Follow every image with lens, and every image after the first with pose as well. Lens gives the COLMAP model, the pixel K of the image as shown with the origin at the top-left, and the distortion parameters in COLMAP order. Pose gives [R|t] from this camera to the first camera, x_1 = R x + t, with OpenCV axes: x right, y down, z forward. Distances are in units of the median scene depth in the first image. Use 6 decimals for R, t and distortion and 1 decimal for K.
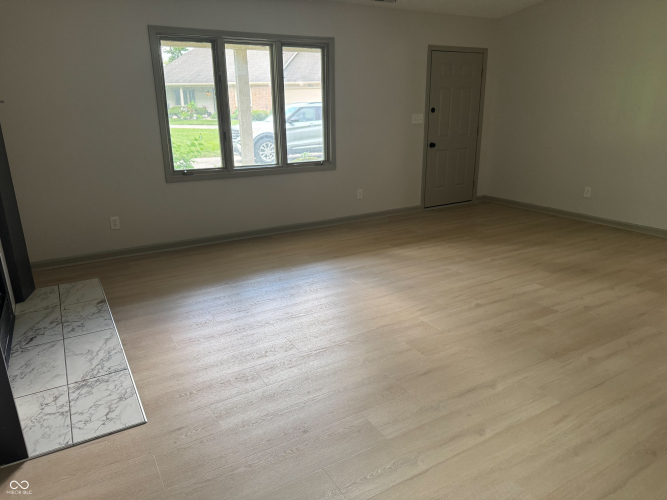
lens RADIAL K [[468.4, 0, 332.0], [0, 468.4, 253.8], [0, 0, 1]] dist [0.054311, -0.055931]
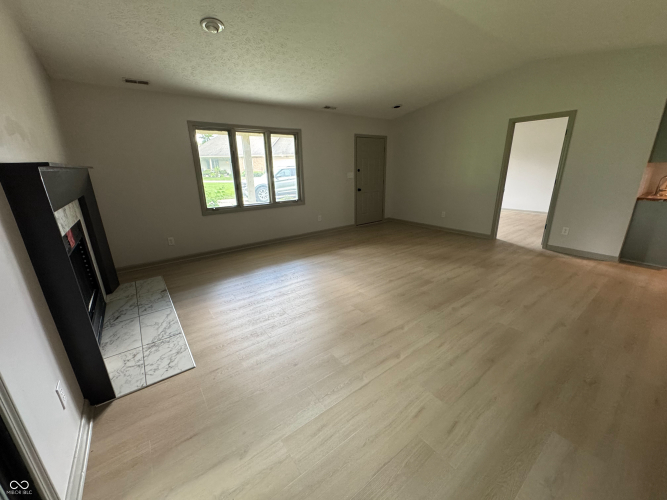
lens RADIAL K [[267.1, 0, 331.6], [0, 267.1, 251.7], [0, 0, 1]] dist [-0.000109, 0.001000]
pose [[0.993643, -0.041097, 0.104804, -0.008256], [0.041232, 0.999149, 0.000879, -0.010156], [-0.104751, 0.003448, 0.994492, 0.035687]]
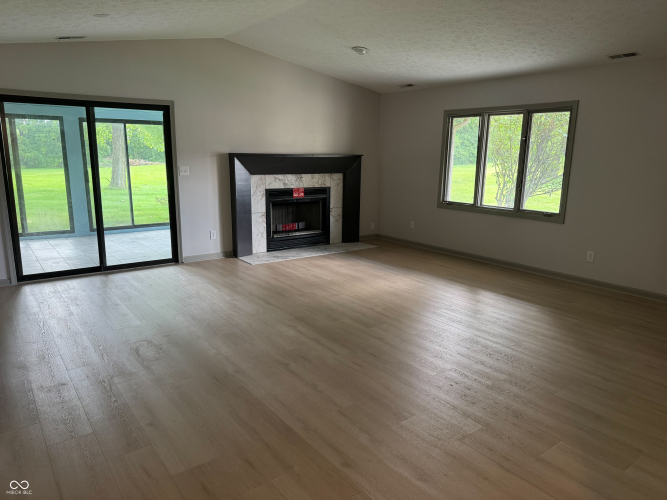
lens RADIAL K [[468.4, 0, 332.0], [0, 468.4, 253.2], [0, 0, 1]] dist [0.054311, -0.055931]
pose [[0.102290, 0.221756, -0.969722, 1.629589], [-0.318260, 0.930892, 0.179305, -0.251236], [0.942469, 0.290282, 0.165797, 0.662919]]
